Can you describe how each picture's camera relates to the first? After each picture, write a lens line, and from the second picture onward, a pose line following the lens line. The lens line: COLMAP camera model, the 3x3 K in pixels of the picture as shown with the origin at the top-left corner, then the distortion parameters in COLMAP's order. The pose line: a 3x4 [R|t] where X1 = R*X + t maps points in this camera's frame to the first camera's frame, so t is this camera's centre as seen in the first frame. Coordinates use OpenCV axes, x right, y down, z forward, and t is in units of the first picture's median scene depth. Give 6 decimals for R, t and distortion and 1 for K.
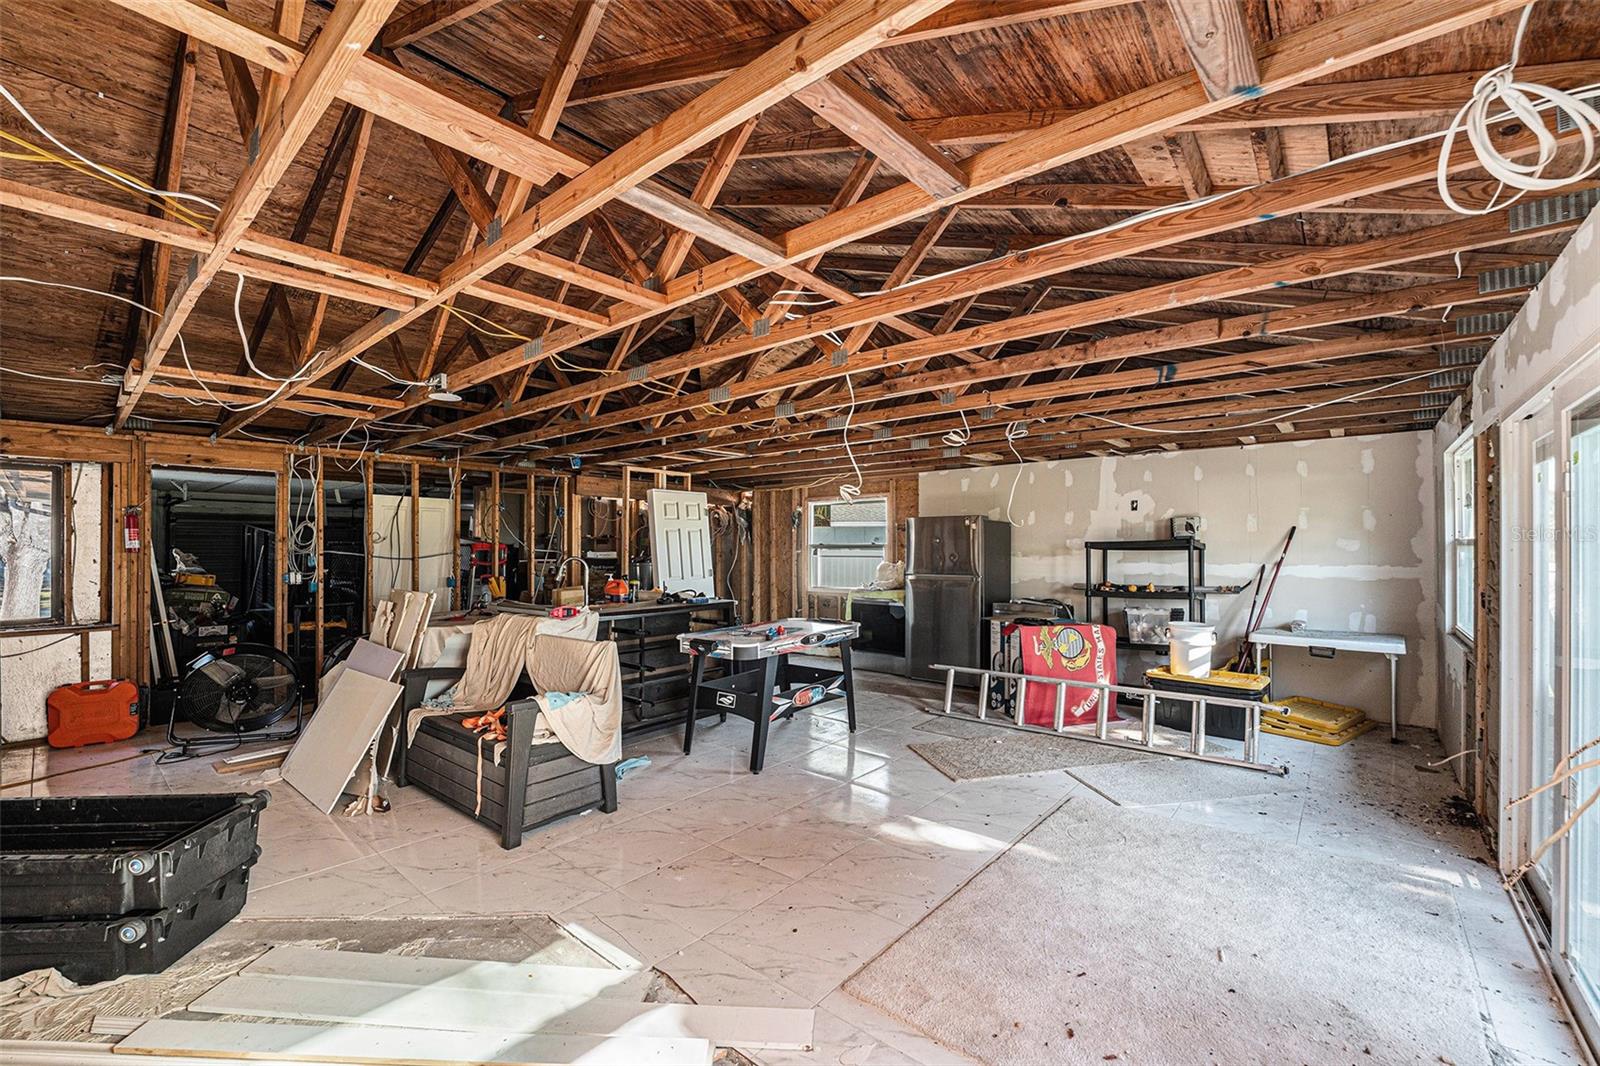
lens RADIAL K [[656.2, 0, 796.2], [0, 656.2, 545.4], [0, 0, 1]] dist [-0.022371, 0.001959]
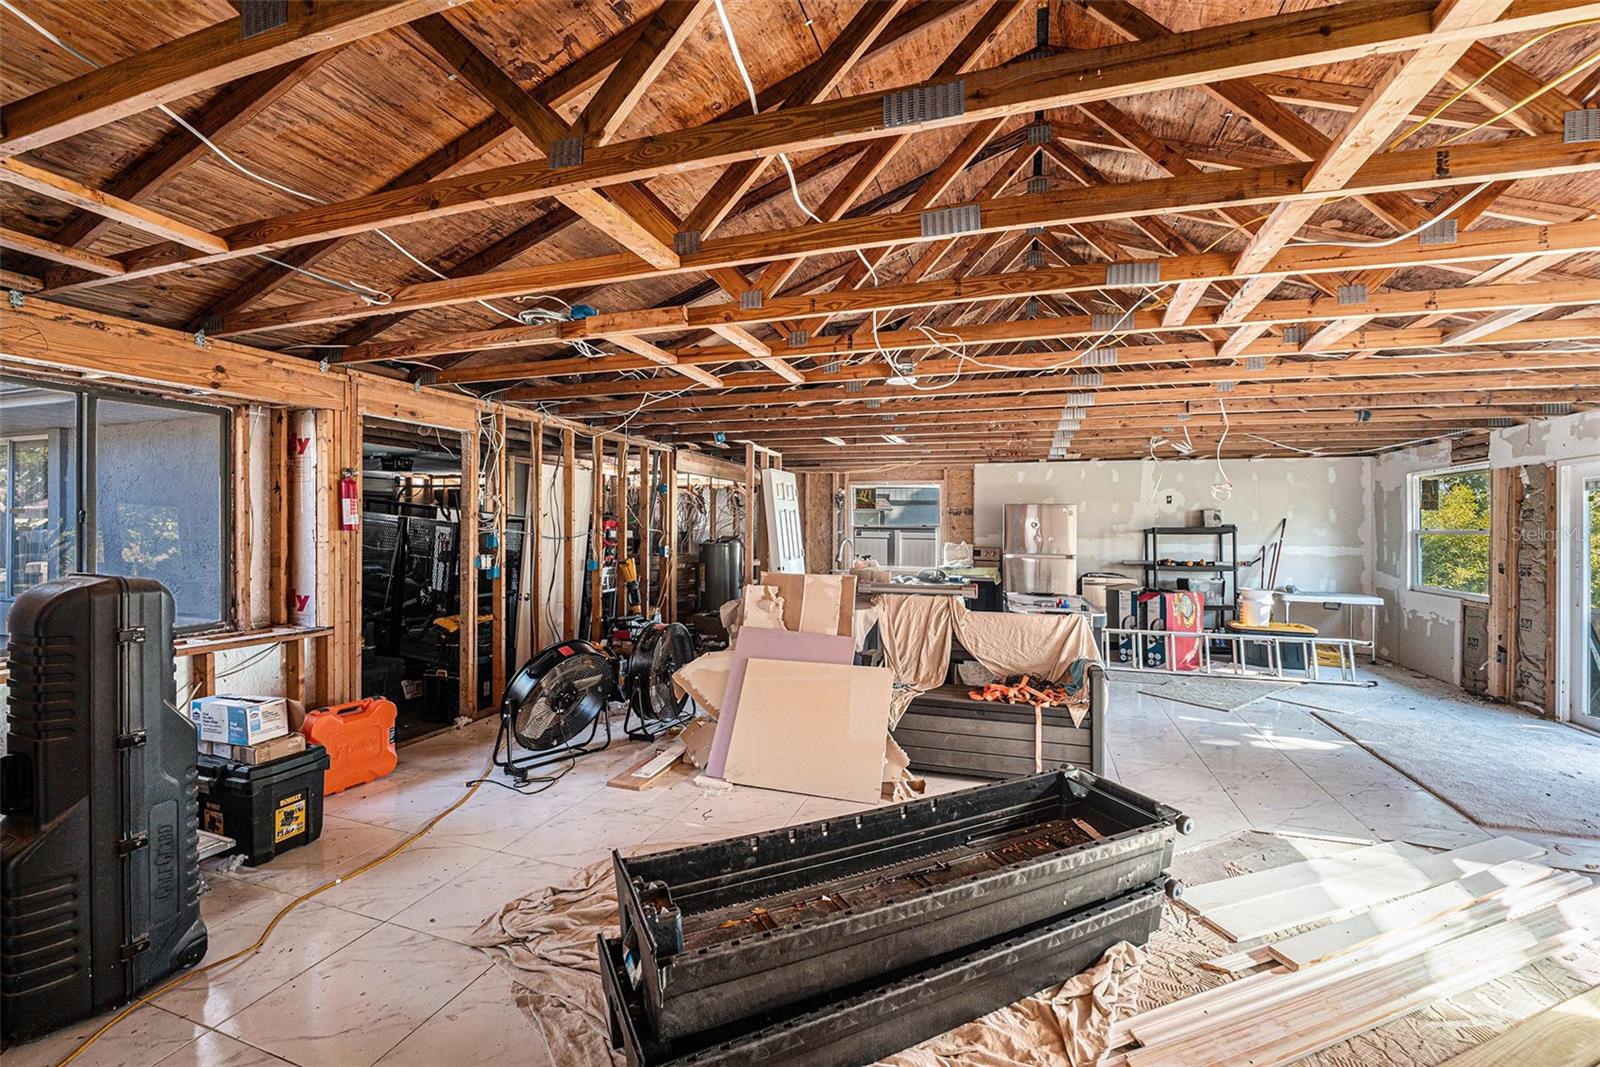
lens RADIAL K [[656.2, 0, 810.6], [0, 656.2, 531.5], [0, 0, 1]] dist [-0.022371, 0.001959]
pose [[0.925263, 0.007923, 0.379245, -0.680314], [-0.012812, 0.999864, 0.010369, -0.002270], [-0.379111, -0.014453, 0.925238, 0.073287]]
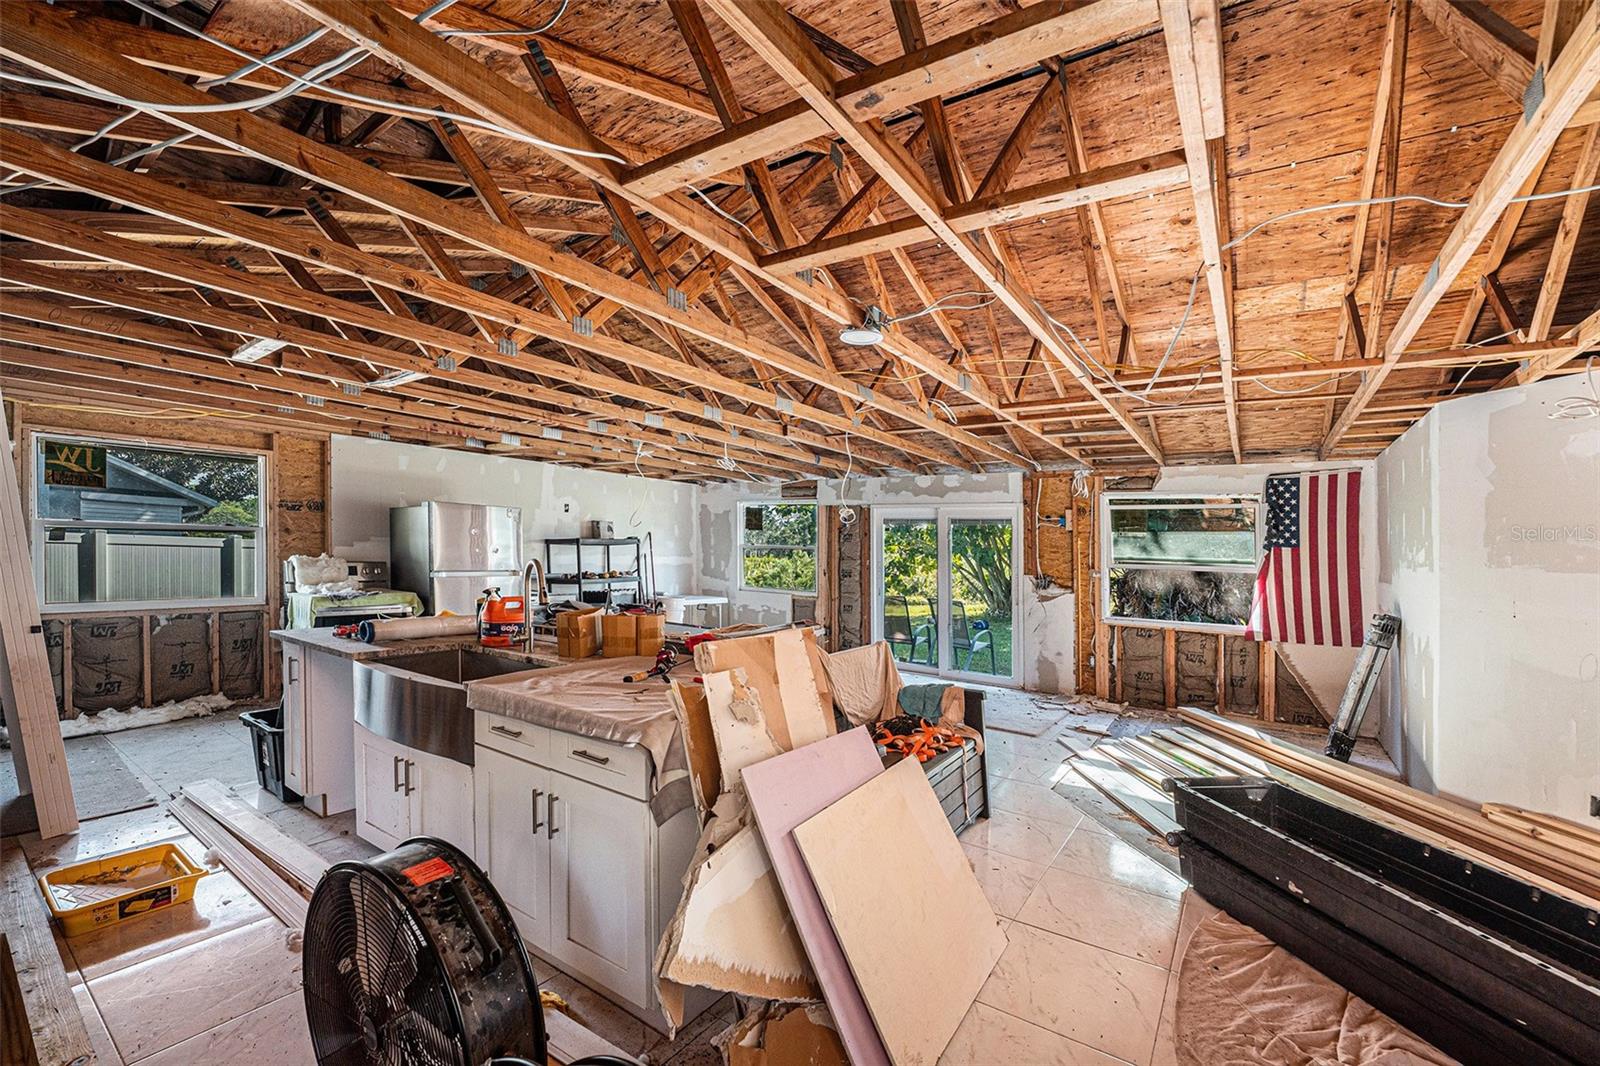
lens RADIAL K [[656.2, 0, 797.0], [0, 656.2, 543.2], [0, 0, 1]] dist [-0.022371, 0.001959]
pose [[-0.104036, 0.006473, 0.994553, -0.798601], [-0.037143, 0.999256, -0.010389, 0.001258], [-0.993880, -0.038021, -0.103718, 0.740932]]
